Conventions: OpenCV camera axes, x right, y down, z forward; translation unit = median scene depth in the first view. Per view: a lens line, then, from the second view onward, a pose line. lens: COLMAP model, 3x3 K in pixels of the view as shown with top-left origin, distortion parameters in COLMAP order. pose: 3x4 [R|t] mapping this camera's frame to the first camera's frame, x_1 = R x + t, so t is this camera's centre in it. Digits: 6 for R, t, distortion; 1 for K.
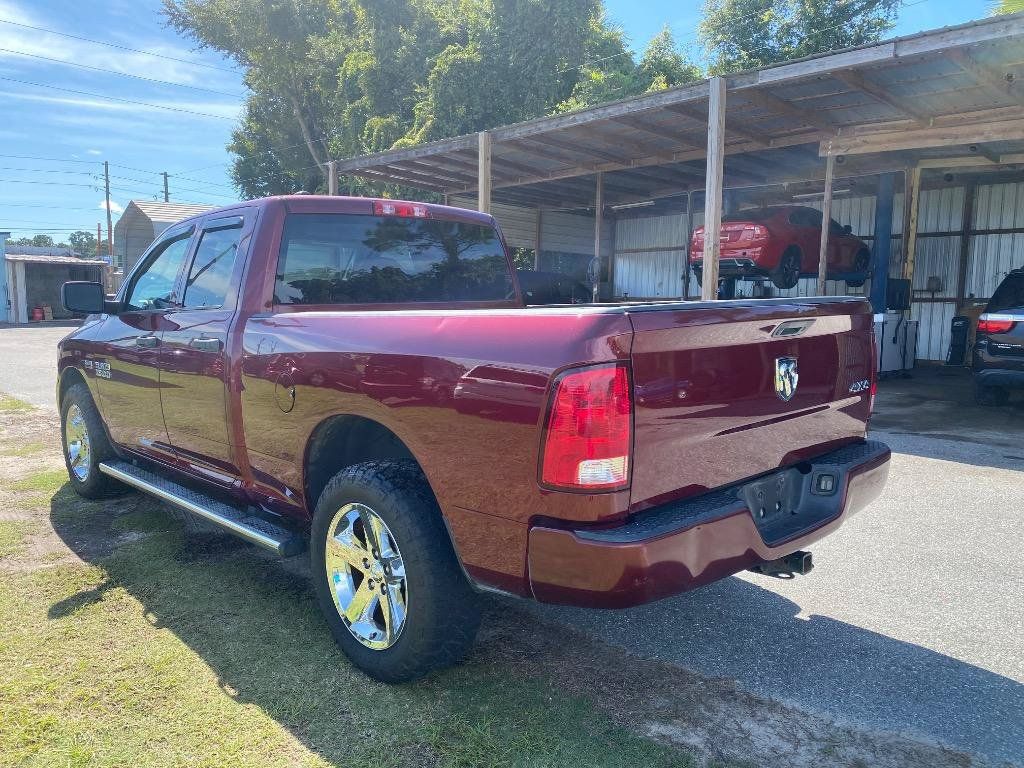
lens RADIAL K [[779.8, 0, 502.0], [0, 779.8, 393.8], [0, 0, 1]] dist [0.005953, -0.002967]
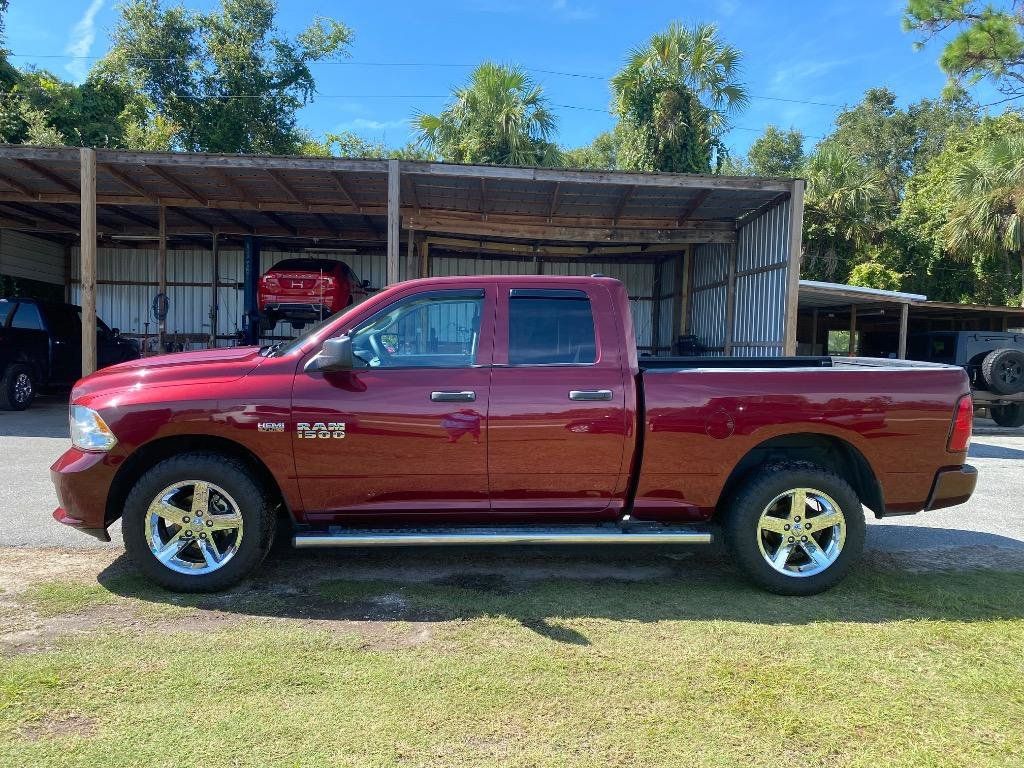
lens RADIAL K [[779.8, 0, 503.1], [0, 779.8, 391.9], [0, 0, 1]] dist [0.005953, -0.002967]
pose [[0.634561, -0.038970, 0.771890, -0.521300], [0.072843, 0.997298, -0.009533, -0.025488], [-0.769432, 0.062276, 0.635685, 0.123726]]
